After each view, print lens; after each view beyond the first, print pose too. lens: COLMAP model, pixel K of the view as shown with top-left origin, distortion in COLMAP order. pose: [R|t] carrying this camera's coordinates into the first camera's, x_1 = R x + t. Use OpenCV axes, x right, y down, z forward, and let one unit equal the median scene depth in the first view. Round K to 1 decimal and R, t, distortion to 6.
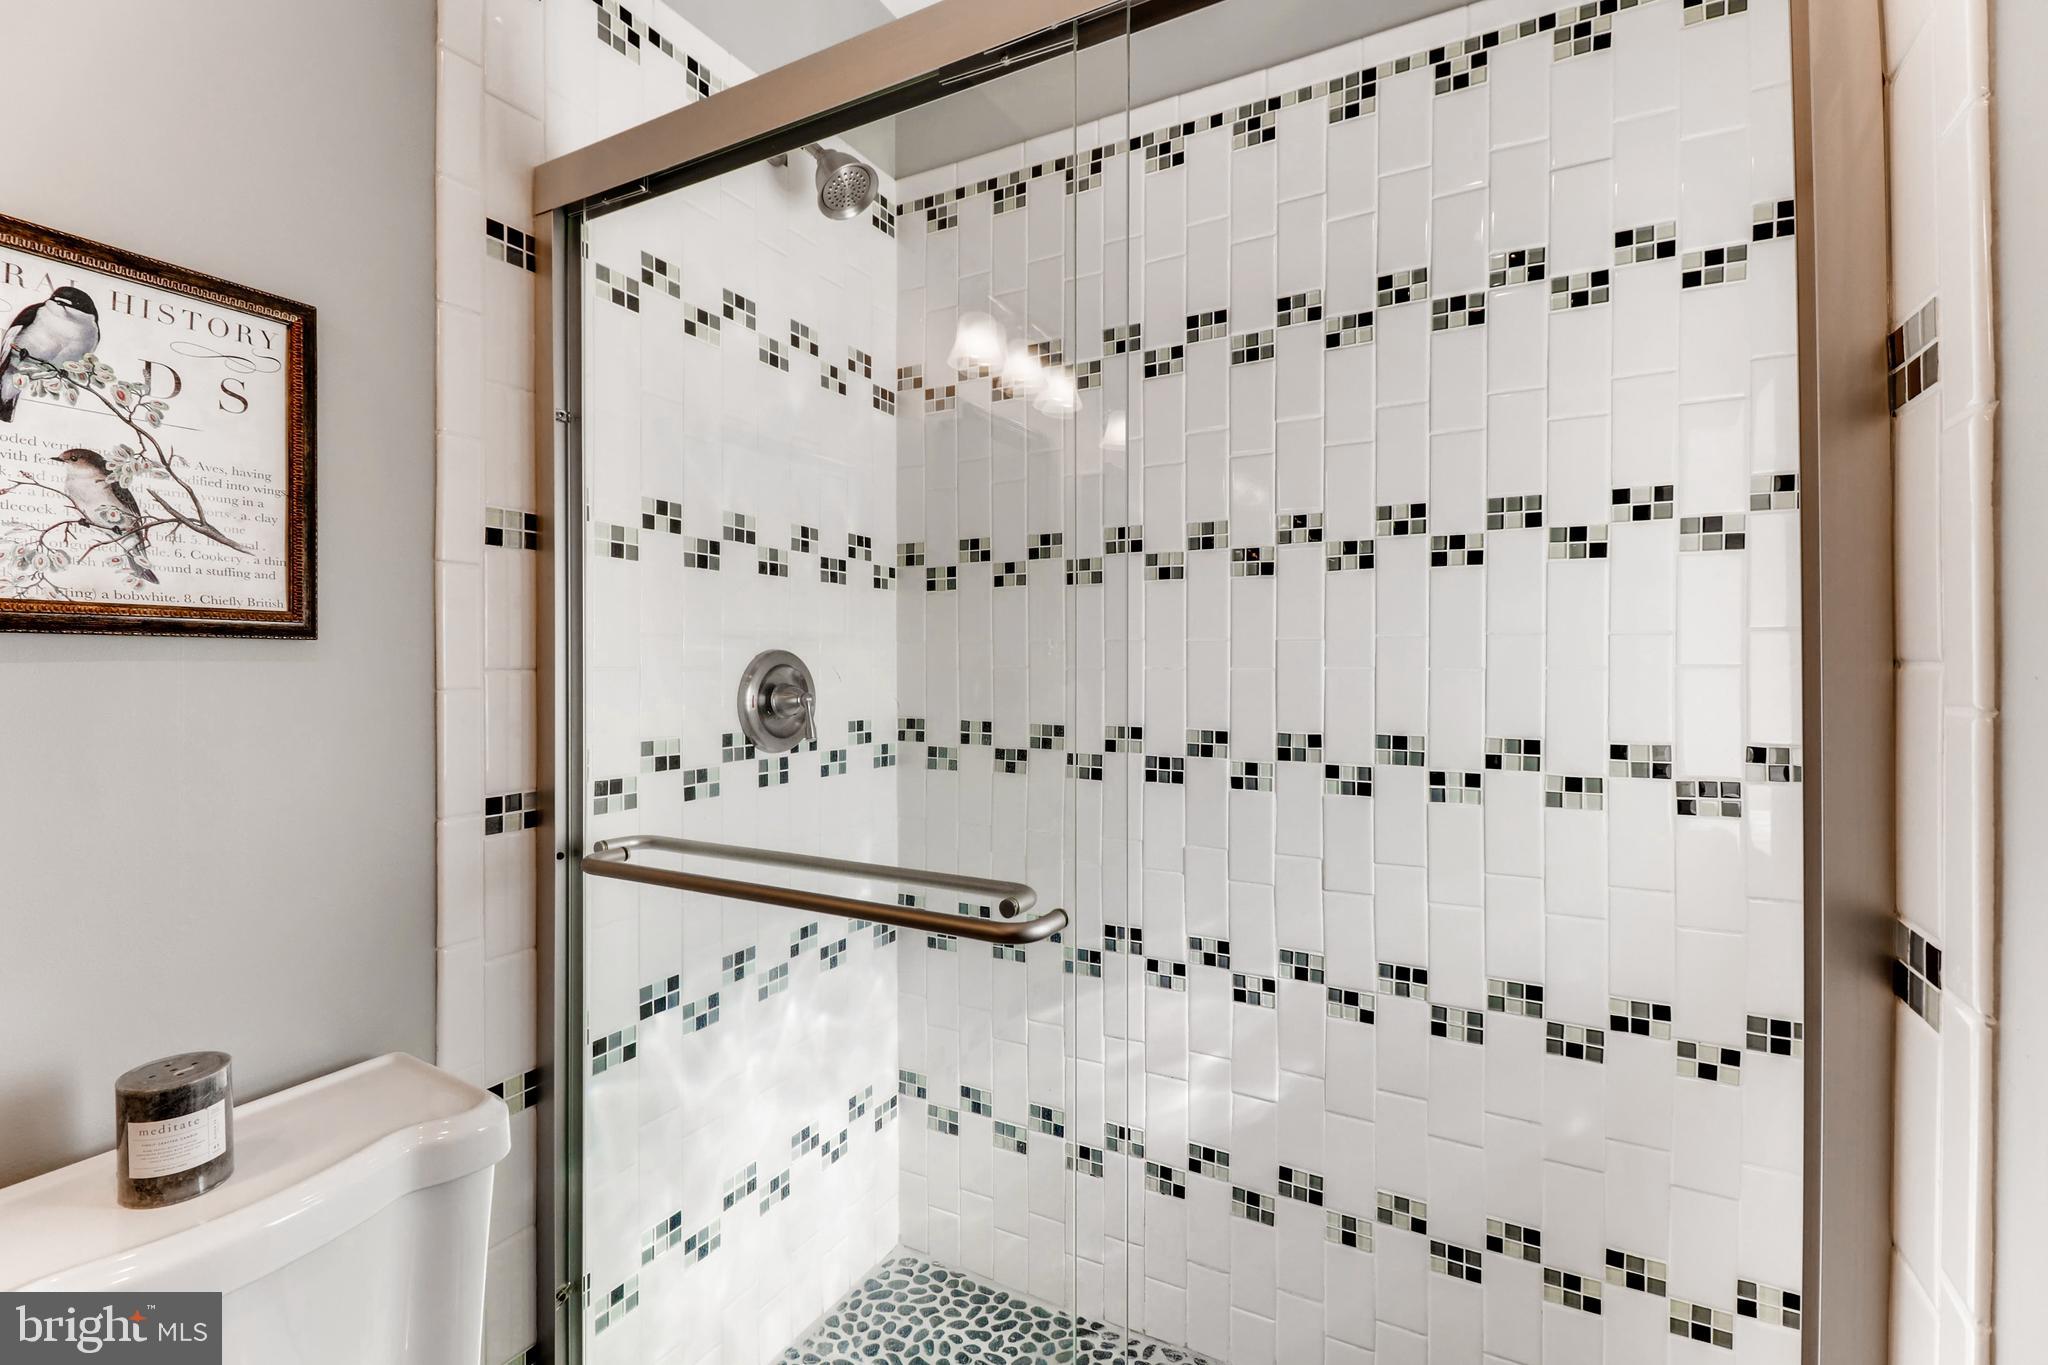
lens RADIAL K [[942.6, 0, 1019.8], [0, 942.6, 666.9], [0, 0, 1]] dist [0.017201, -0.010462]
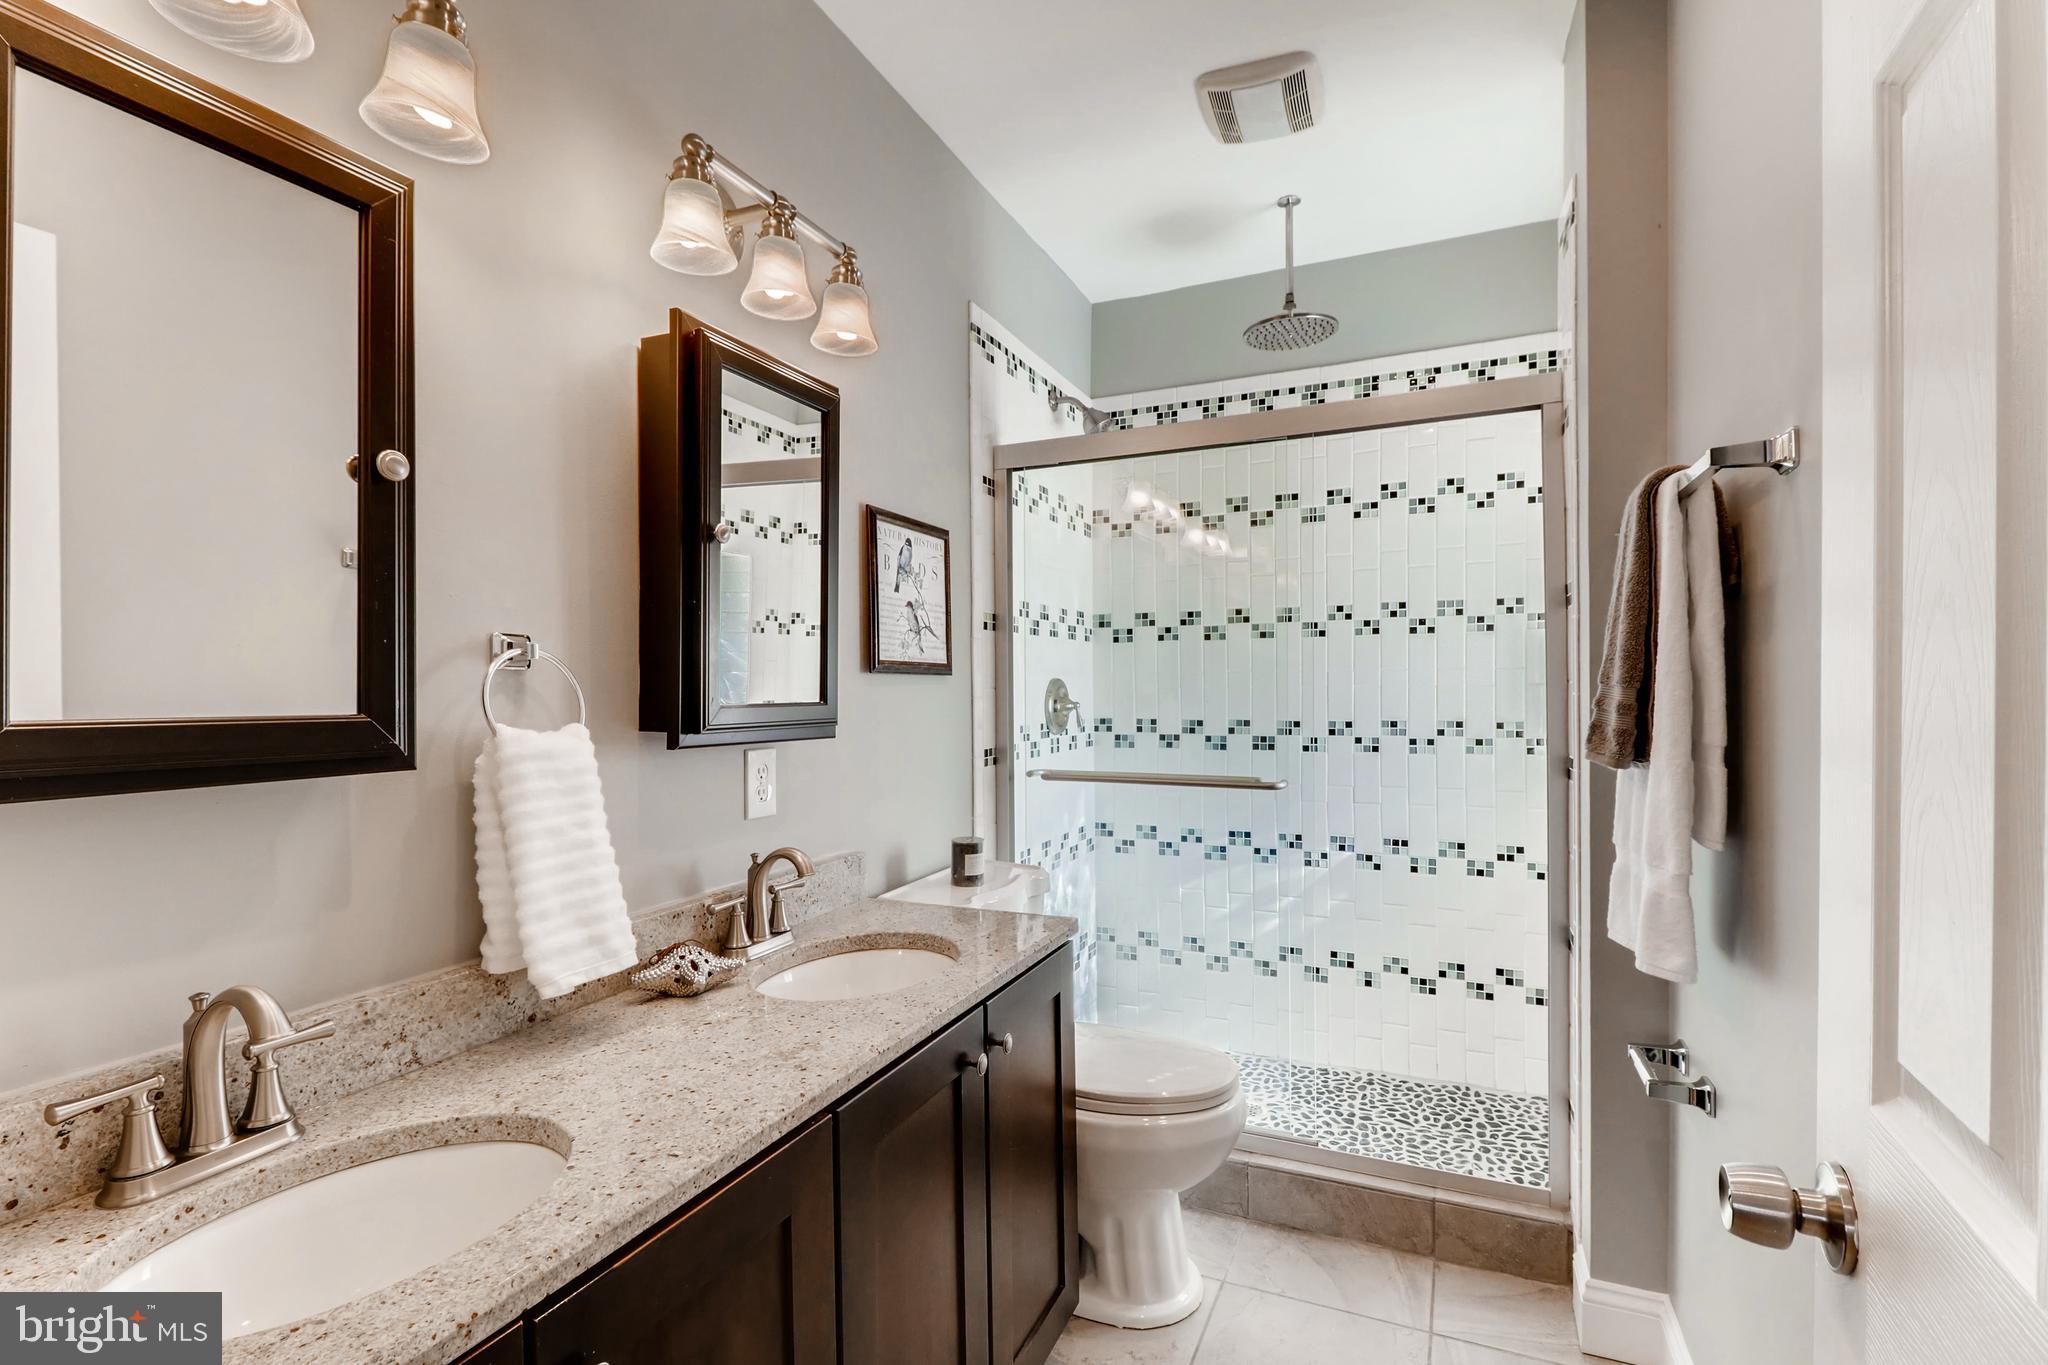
lens RADIAL K [[942.6, 0, 1023.8], [0, 942.6, 692.8], [0, 0, 1]] dist [0.017201, -0.010462]
pose [[0.997520, -0.005965, 0.070137, -0.476994], [0.005937, 0.999982, 0.000611, 0.009224], [-0.070140, -0.000193, 0.997537, -0.856917]]
